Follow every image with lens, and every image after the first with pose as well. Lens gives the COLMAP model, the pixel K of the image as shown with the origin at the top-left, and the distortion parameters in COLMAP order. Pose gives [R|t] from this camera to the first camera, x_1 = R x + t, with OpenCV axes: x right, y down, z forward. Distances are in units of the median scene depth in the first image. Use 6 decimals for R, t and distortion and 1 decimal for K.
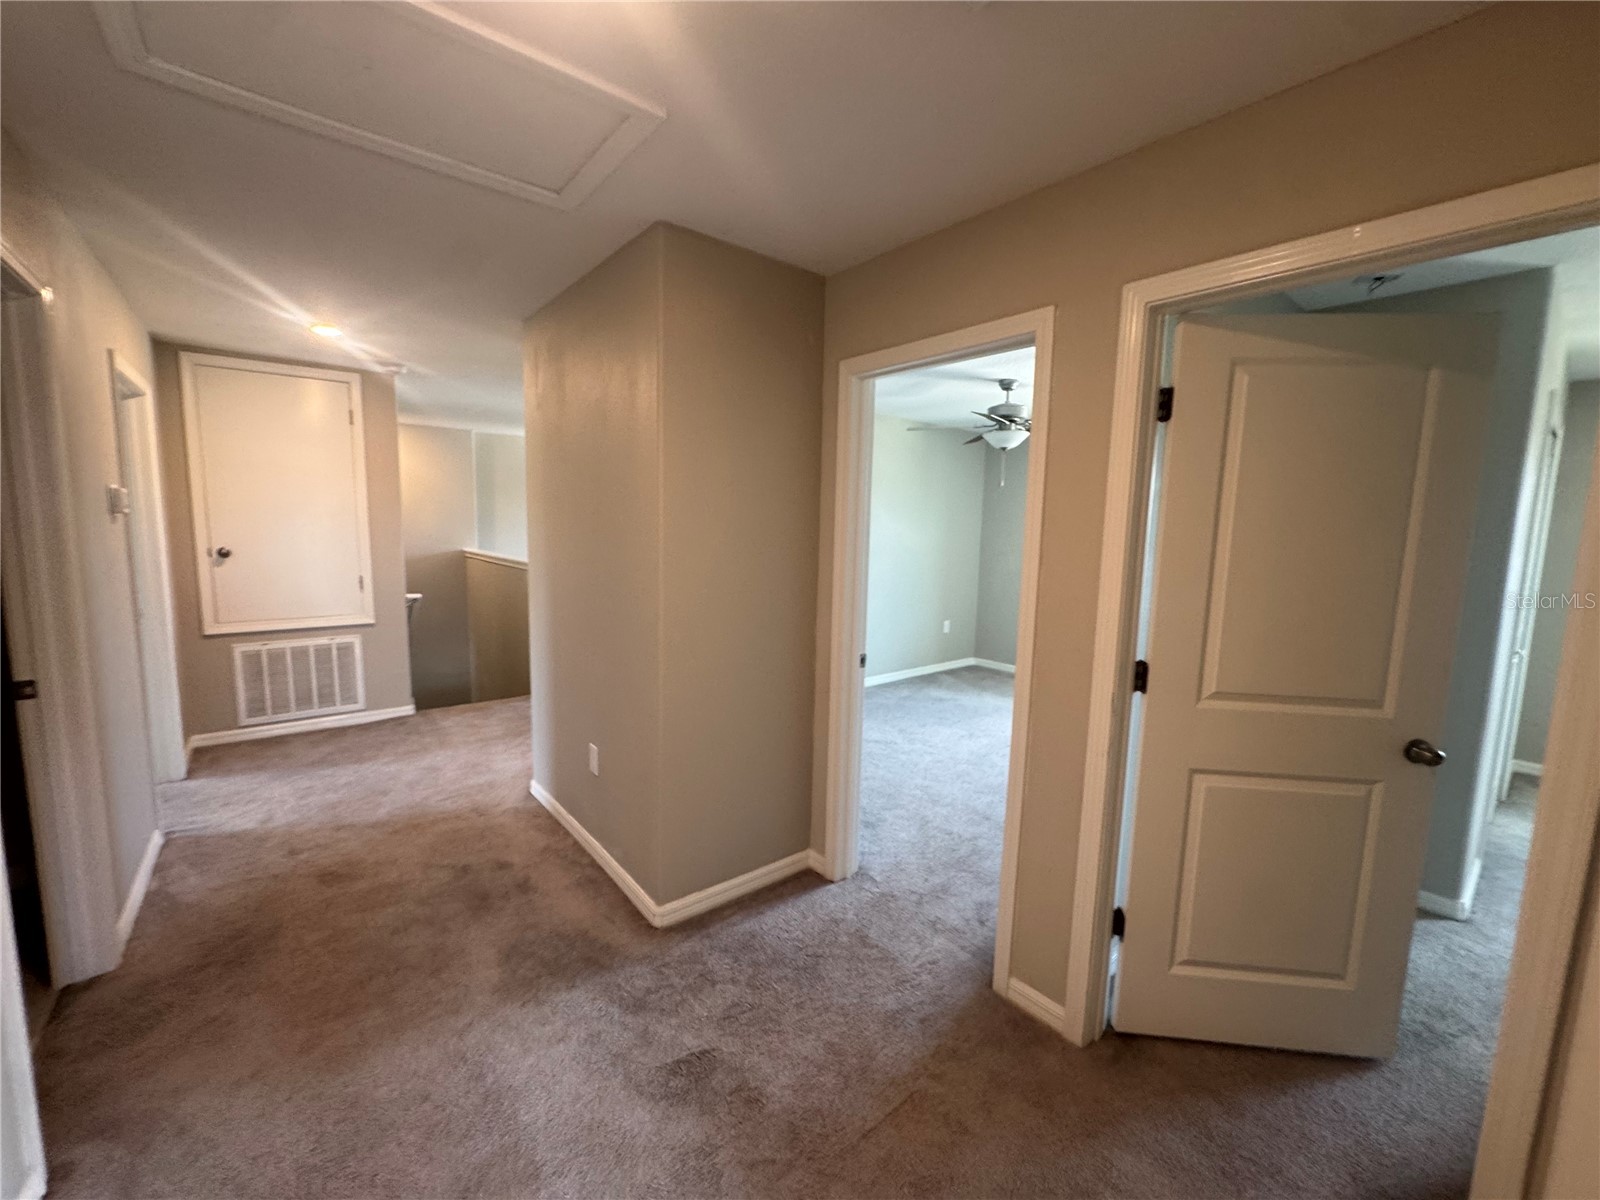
lens RADIAL K [[641.9, 0, 800.0], [0, 641.9, 605.0], [0, 0, 1]] dist [-0.005900, 0.001073]
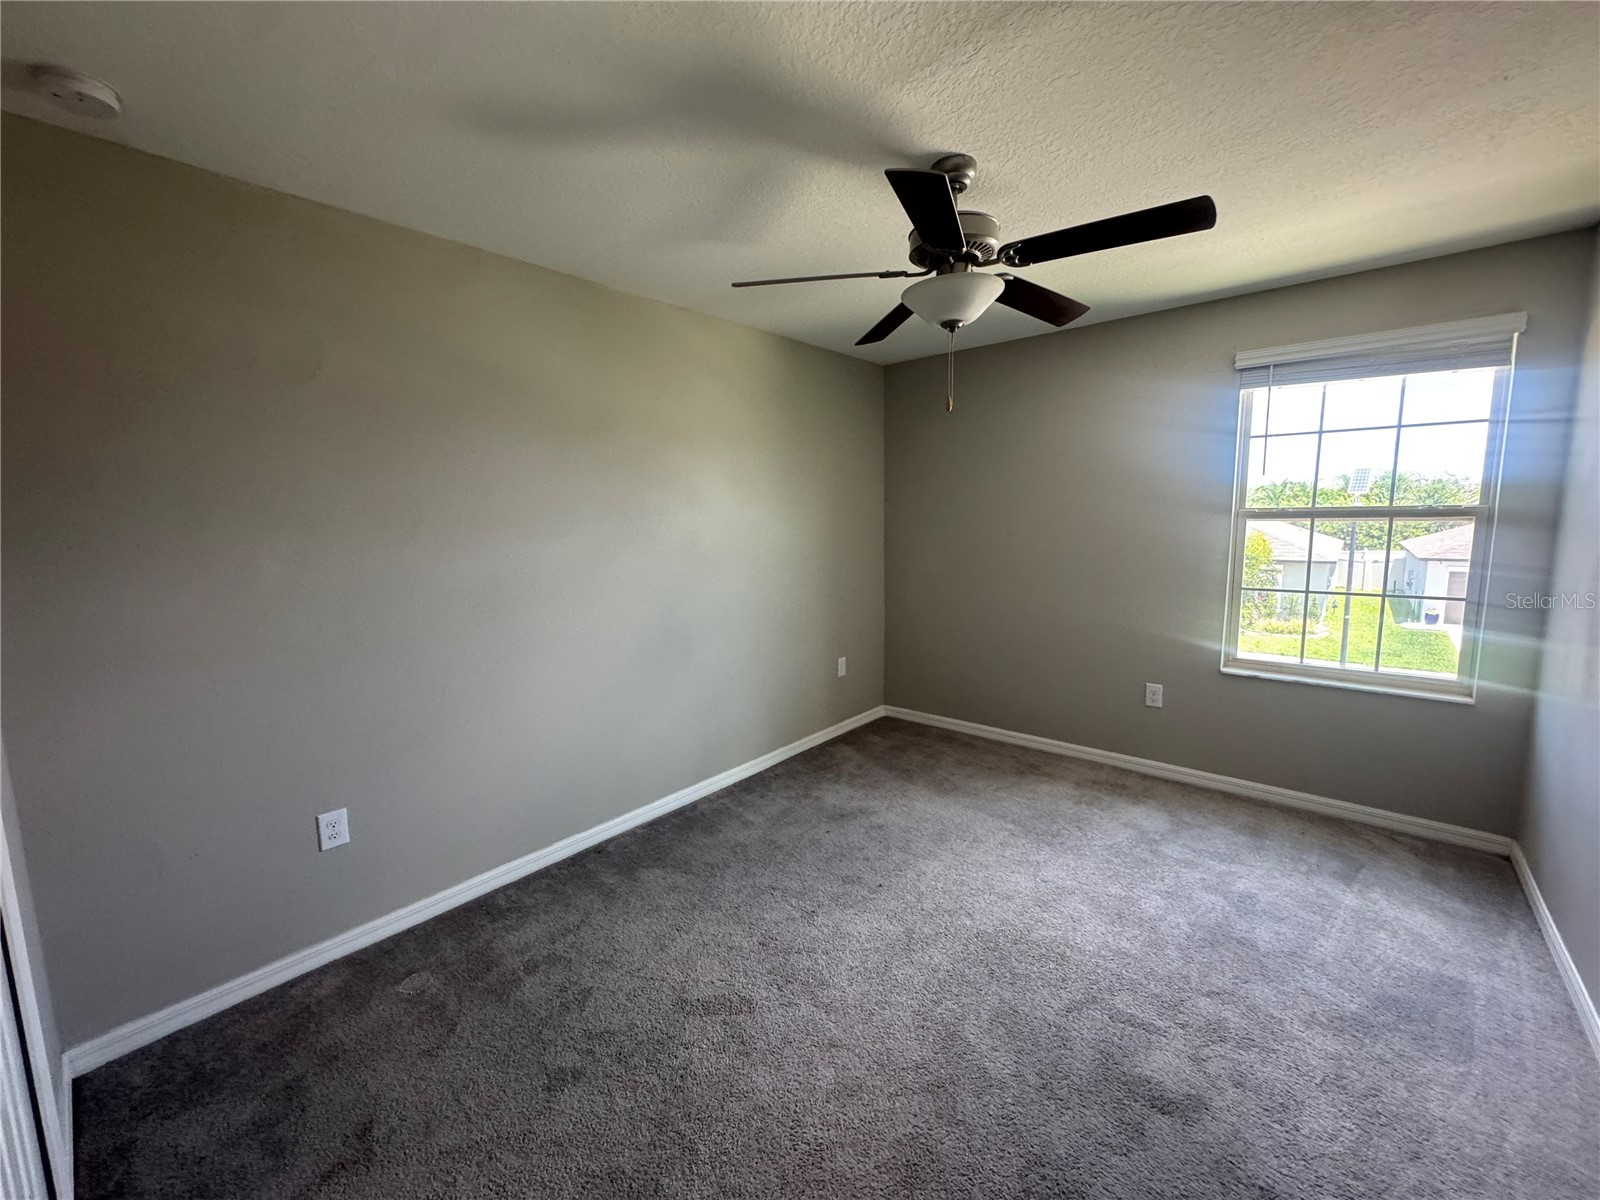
lens RADIAL K [[641.9, 0, 790.3], [0, 641.9, 590.9], [0, 0, 1]] dist [-0.005900, 0.001073]
pose [[0.986250, -0.049422, 0.157698, 0.092709], [0.050815, 0.998697, -0.004807, -0.044394], [-0.157255, 0.012754, 0.987476, 0.431693]]
